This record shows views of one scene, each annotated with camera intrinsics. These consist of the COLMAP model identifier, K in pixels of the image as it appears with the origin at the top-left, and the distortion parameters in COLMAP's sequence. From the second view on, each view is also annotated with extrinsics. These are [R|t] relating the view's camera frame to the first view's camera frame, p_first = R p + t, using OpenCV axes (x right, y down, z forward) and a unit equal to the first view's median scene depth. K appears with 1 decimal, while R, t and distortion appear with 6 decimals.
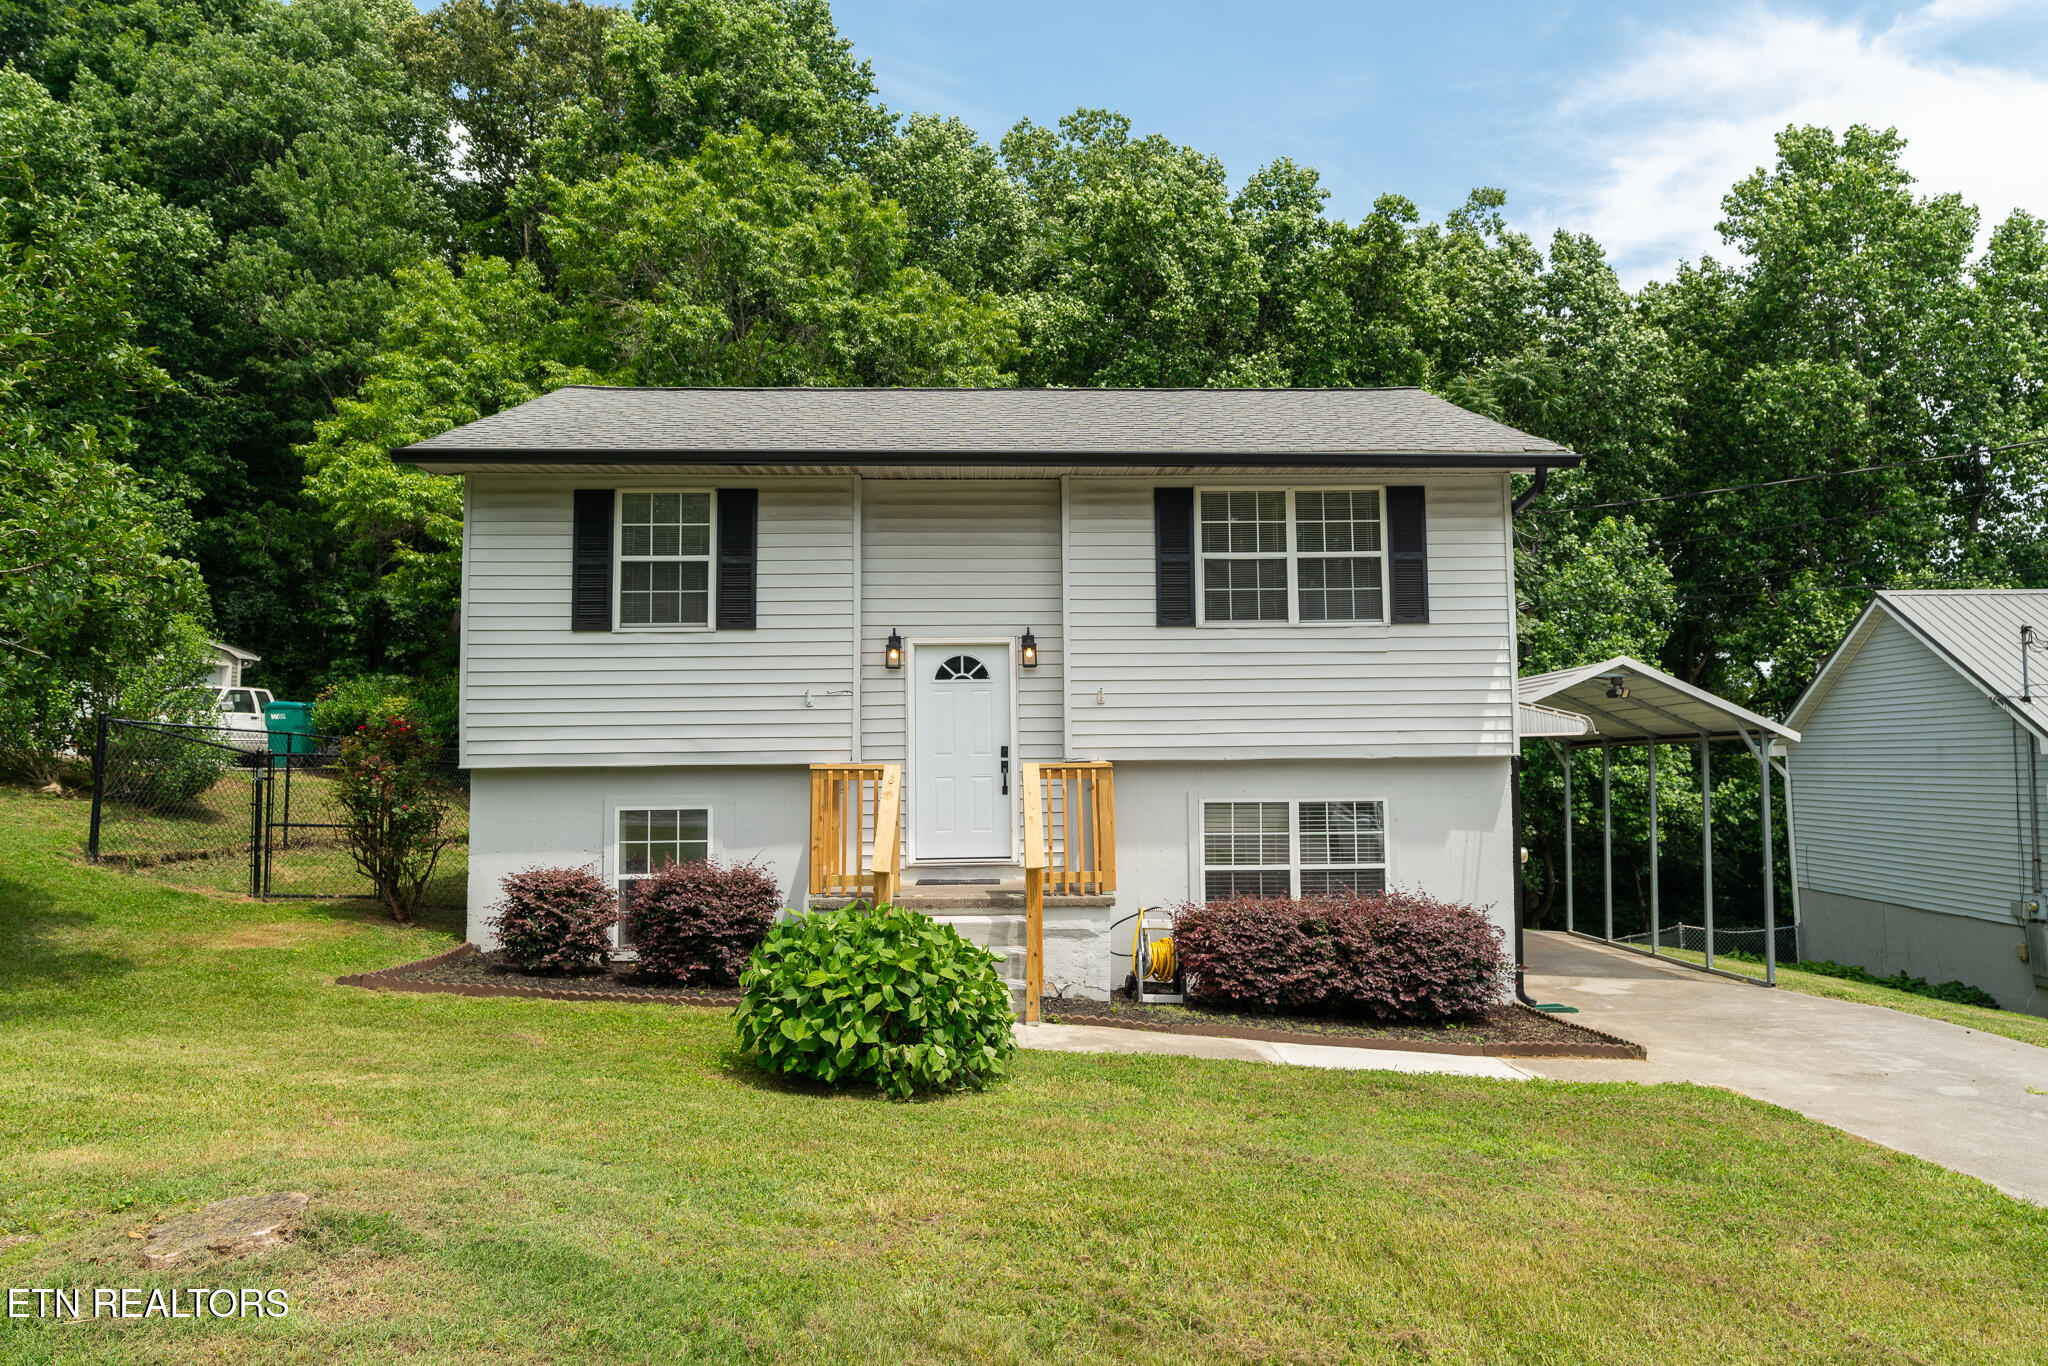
lens RADIAL K [[1284.8, 0, 1027.4], [0, 1284.8, 647.6], [0, 0, 1]] dist [-0.009328, 0.001030]
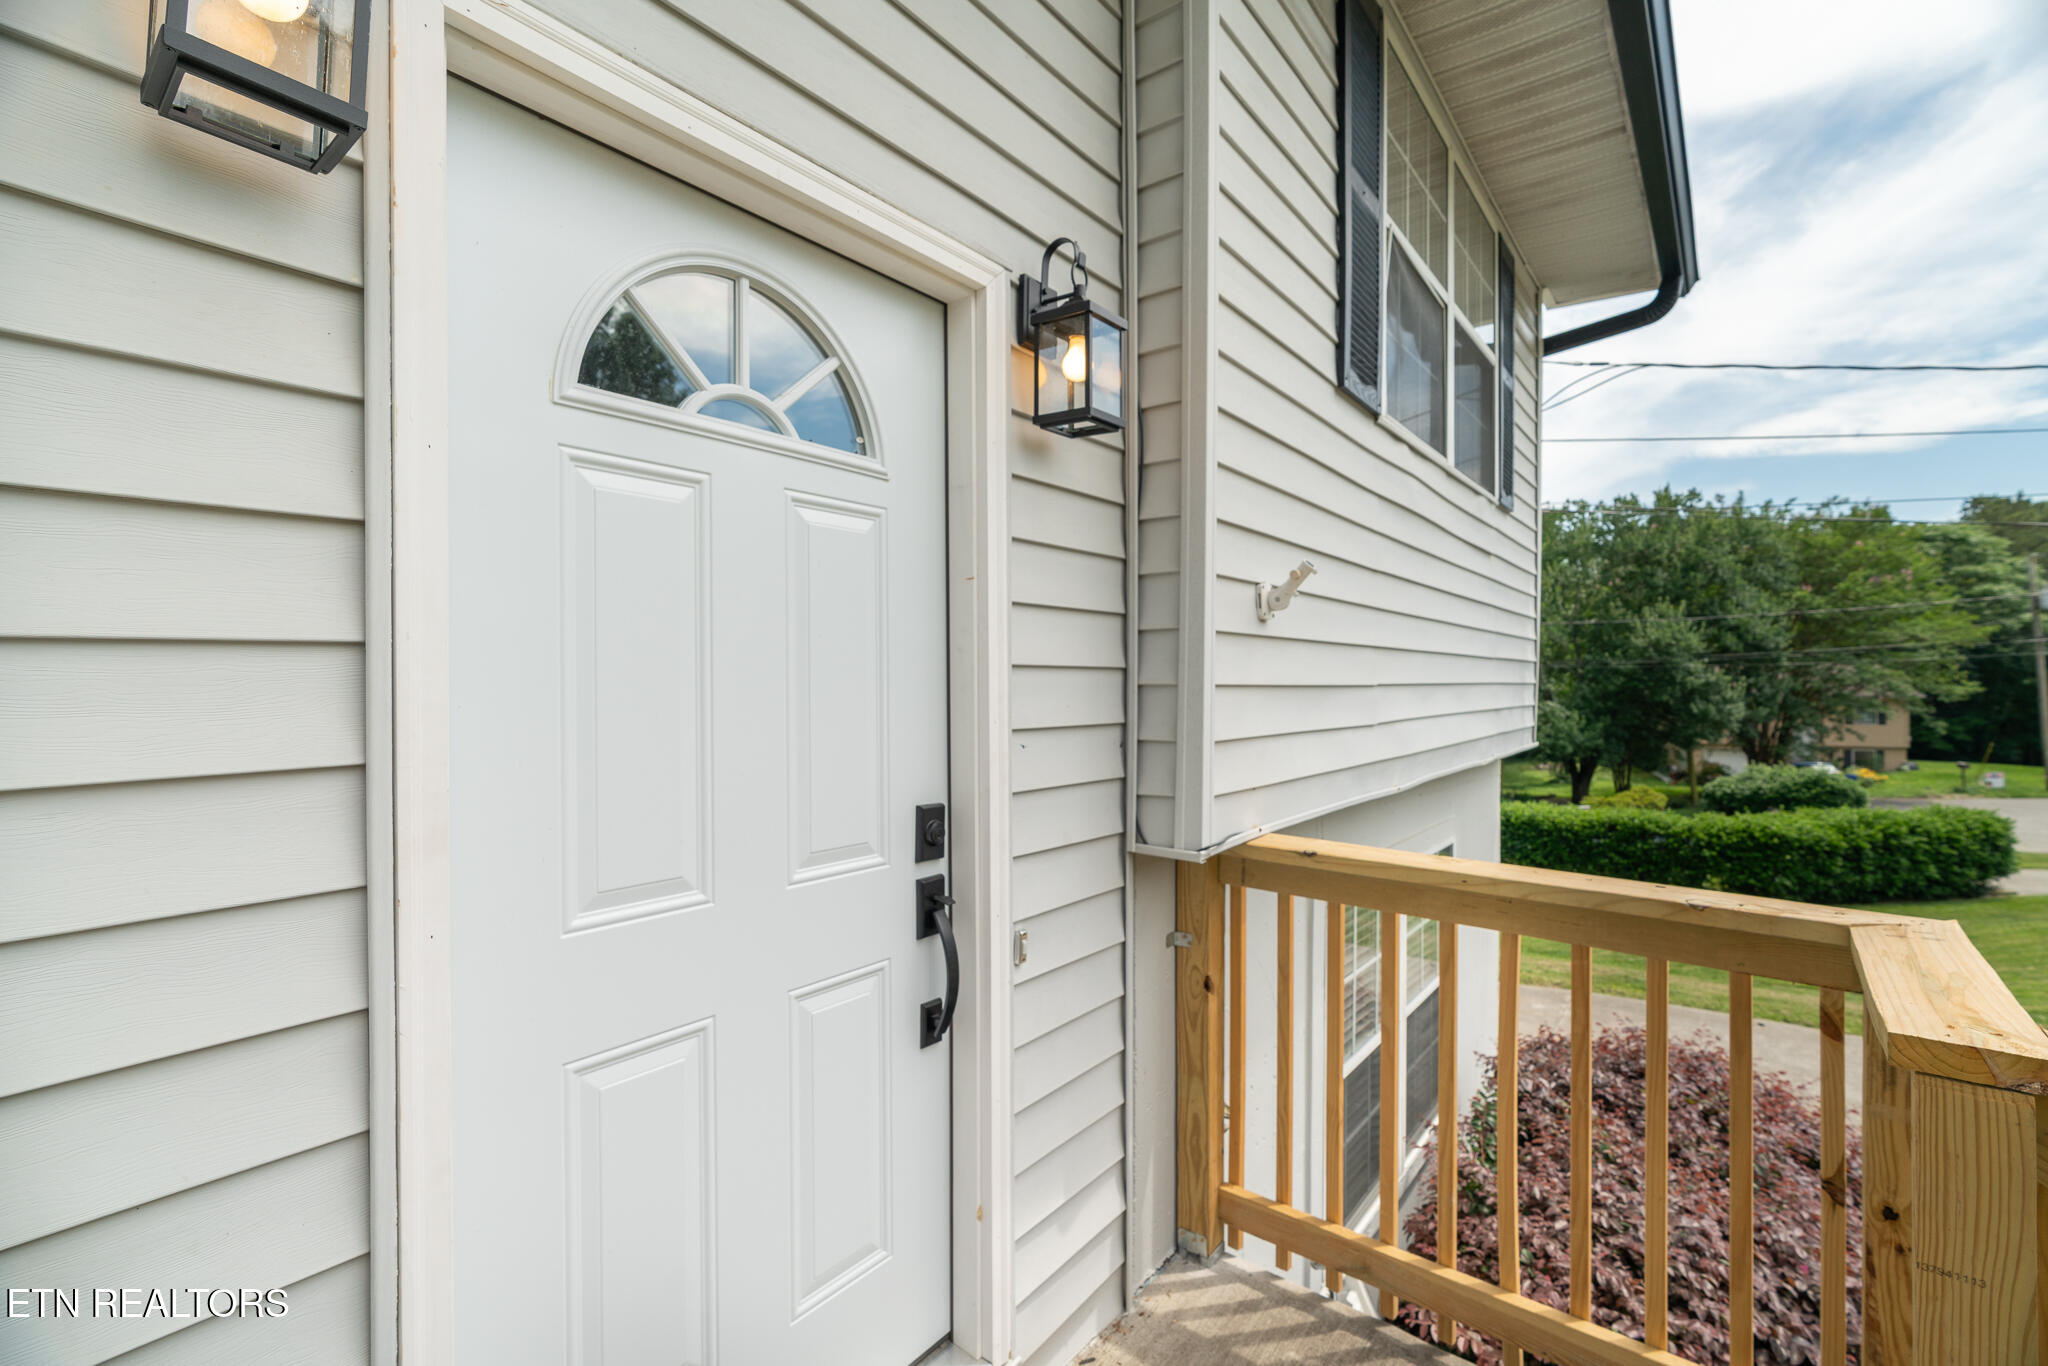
lens RADIAL K [[917.9, 0, 1024.0], [0, 917.9, 683.0], [0, 0, 1]] dist [-0.018062, 0.009202]
pose [[0.648206, 0.009044, 0.761411, -0.117908], [-0.068876, 0.996527, 0.046799, 0.050224], [-0.758343, -0.082778, 0.646578, 0.899700]]
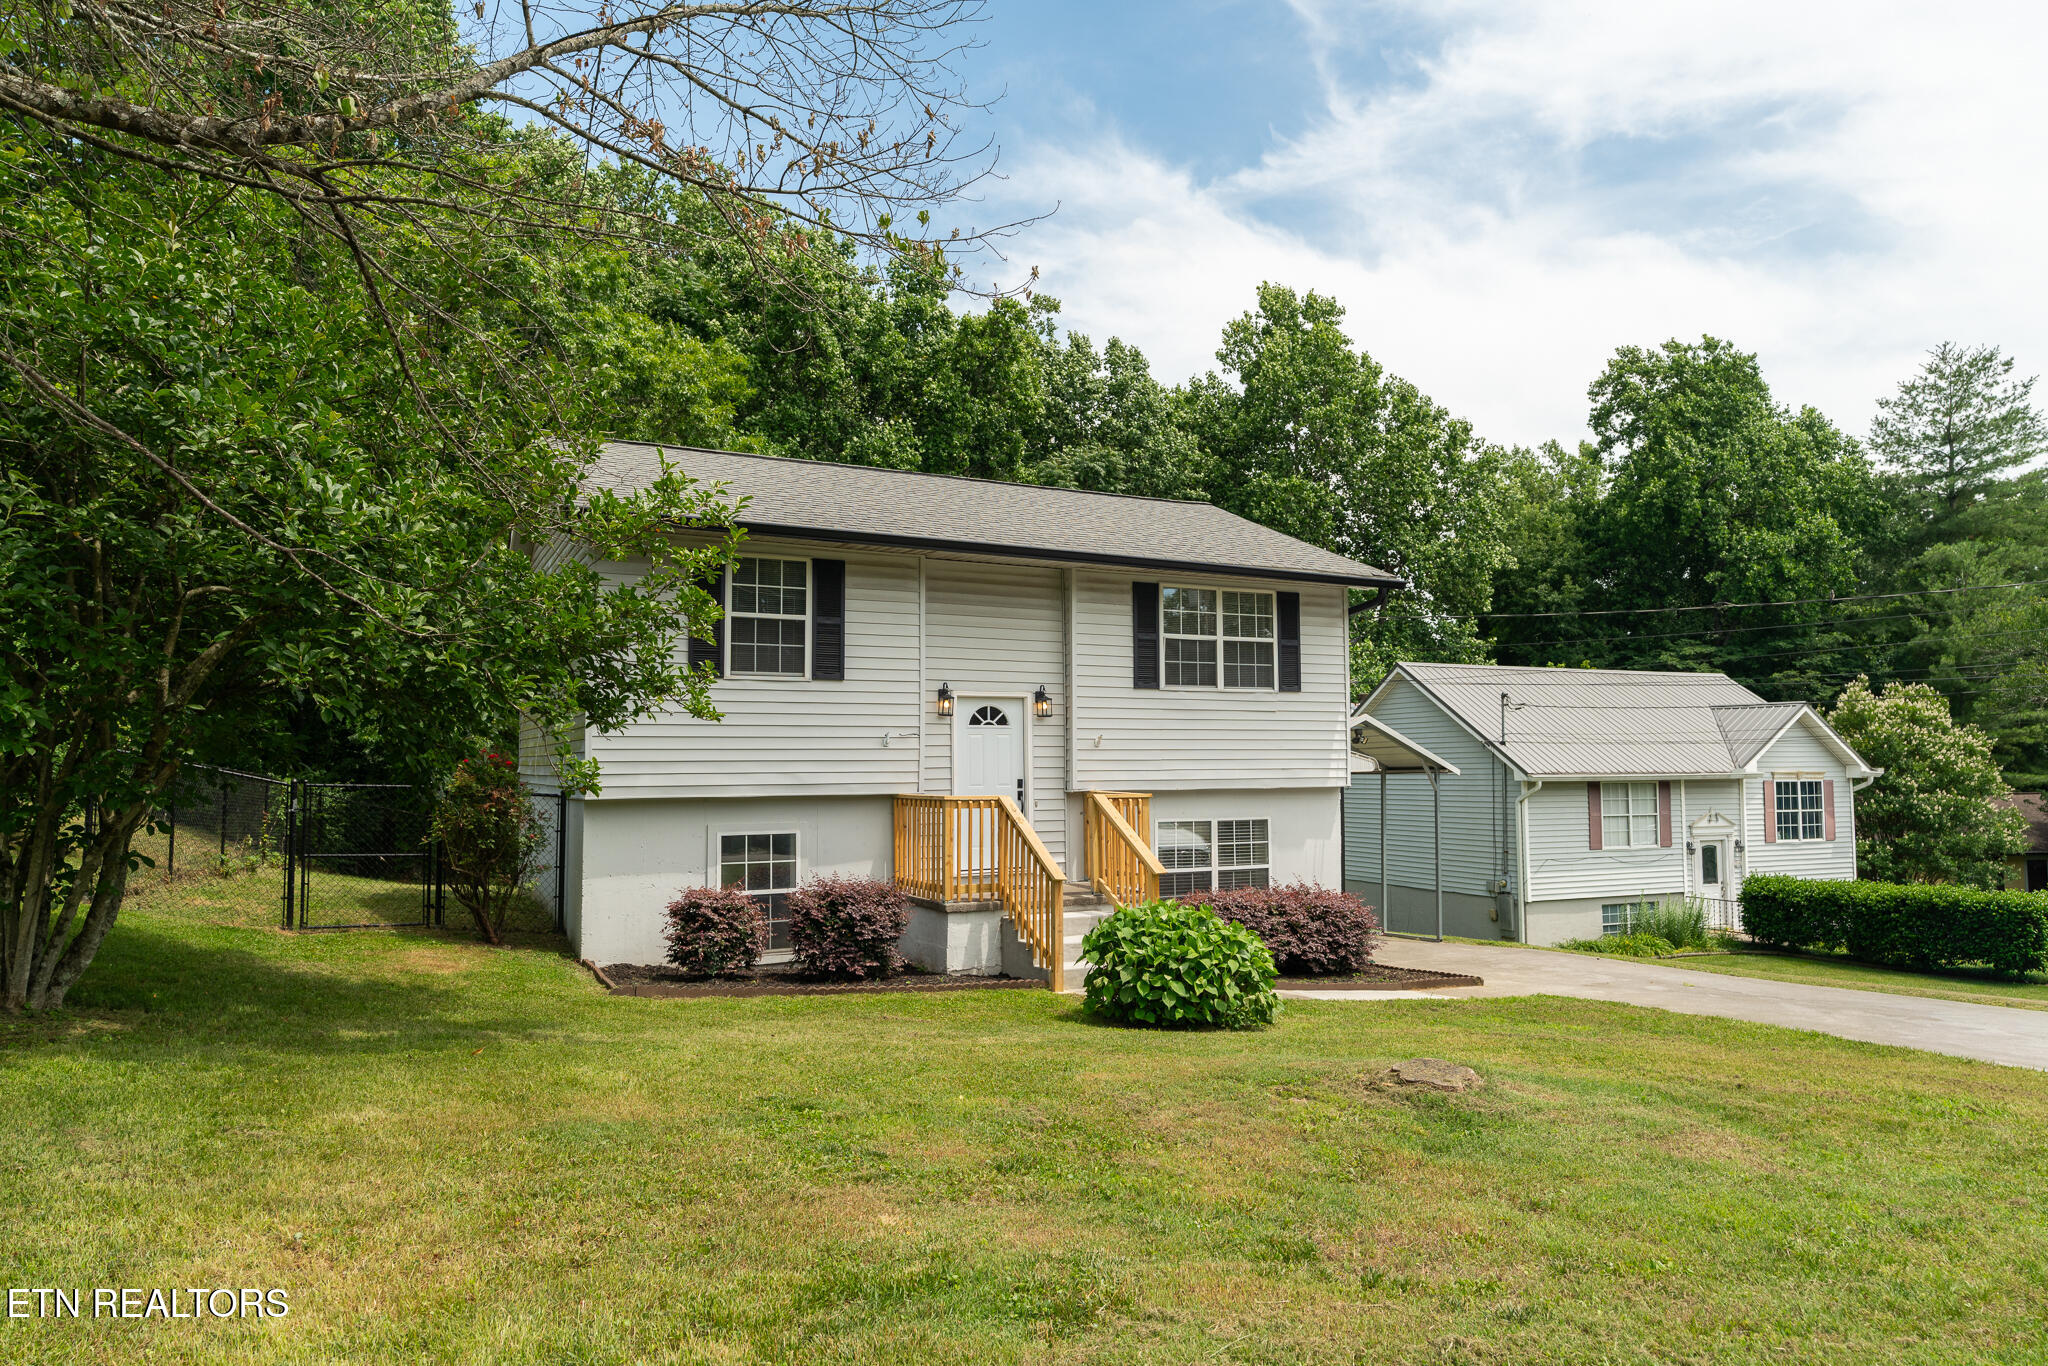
lens RADIAL K [[1210.7, 0, 1024.0], [0, 1210.7, 683.0], [0, 0, 1]] dist [-0.001708, 0.000176]
pose [[0.913540, 0.034144, 0.405313, -0.499294], [-0.039571, 0.999204, 0.005016, -0.023346], [-0.404820, -0.020621, 0.914164, -0.083351]]
